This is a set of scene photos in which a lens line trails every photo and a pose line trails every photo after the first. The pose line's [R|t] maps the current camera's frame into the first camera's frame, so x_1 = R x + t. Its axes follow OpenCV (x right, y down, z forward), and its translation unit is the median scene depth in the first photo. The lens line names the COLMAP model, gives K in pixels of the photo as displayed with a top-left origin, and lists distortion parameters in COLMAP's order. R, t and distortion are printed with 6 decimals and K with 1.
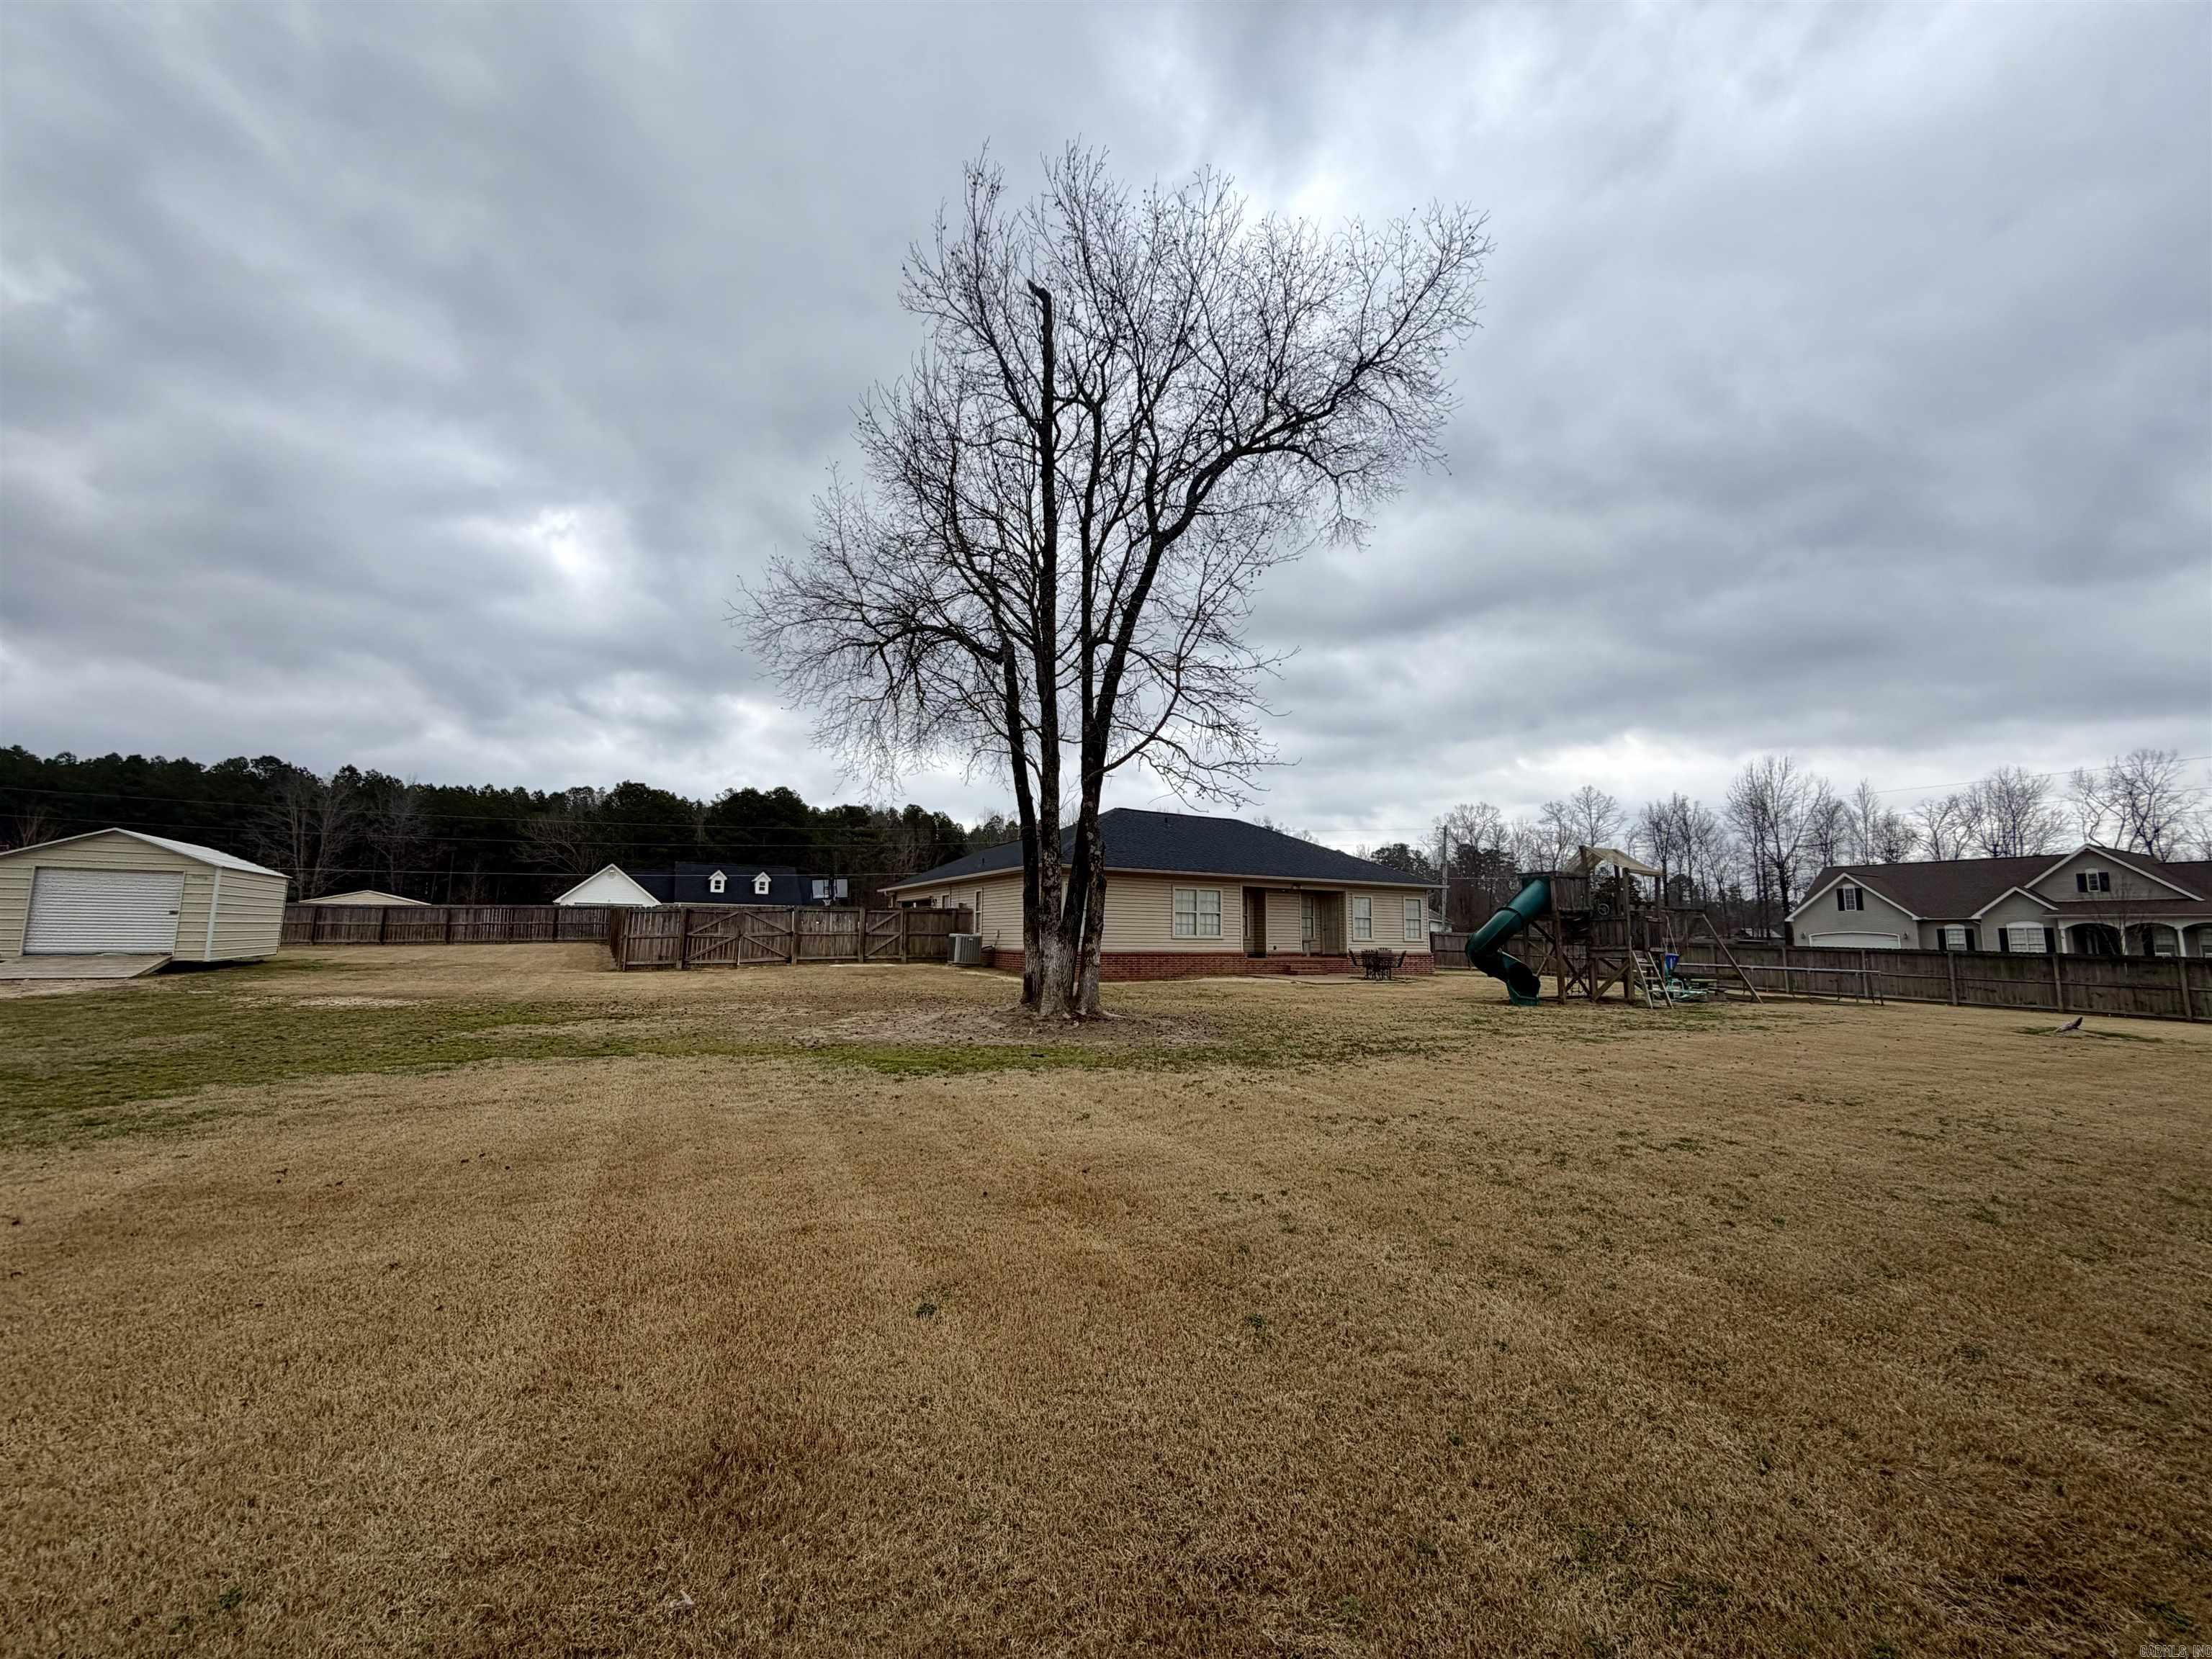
lens RADIAL K [[882.5, 0, 1100.0], [0, 882.5, 830.1], [0, 0, 1]] dist [-0.001011, -0.000137]
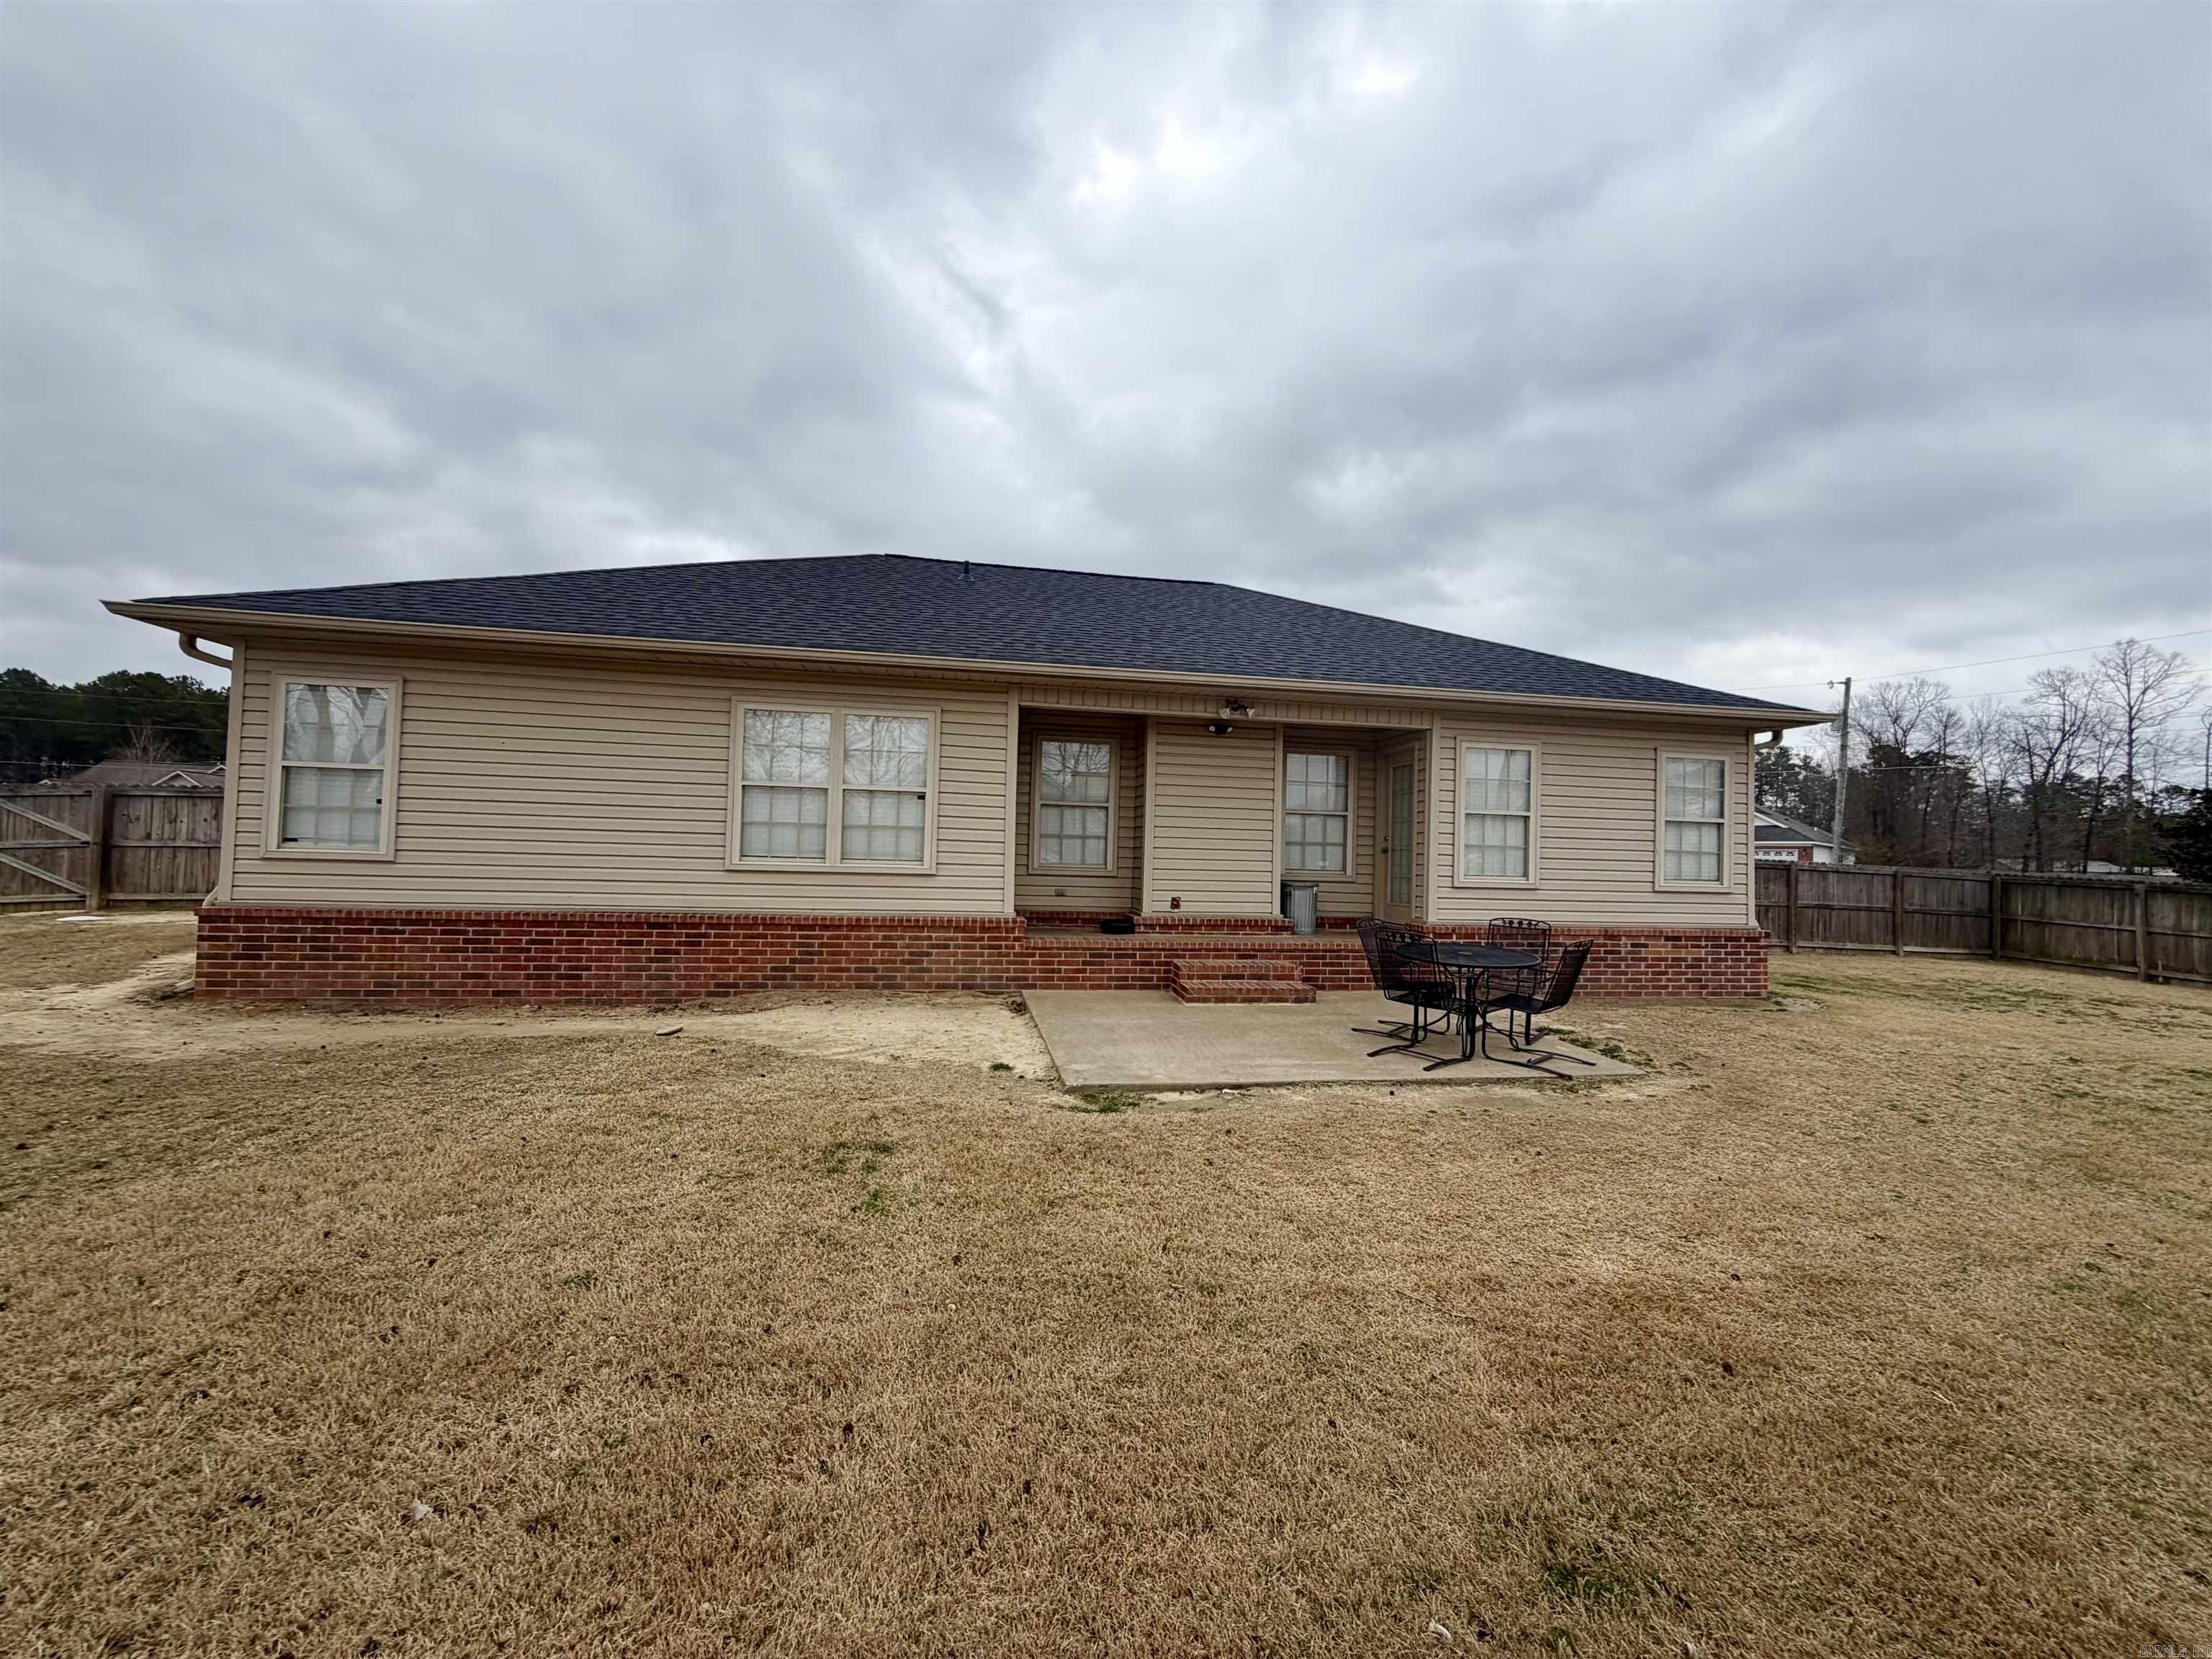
lens RADIAL K [[882.5, 0, 1100.0], [0, 882.5, 830.1], [0, 0, 1]] dist [-0.001011, -0.000137]
pose [[0.945349, 0.002841, -0.326048, 0.255207], [0.025290, 0.996311, 0.082008, 0.073475], [0.325078, -0.085772, 0.941789, 0.634612]]
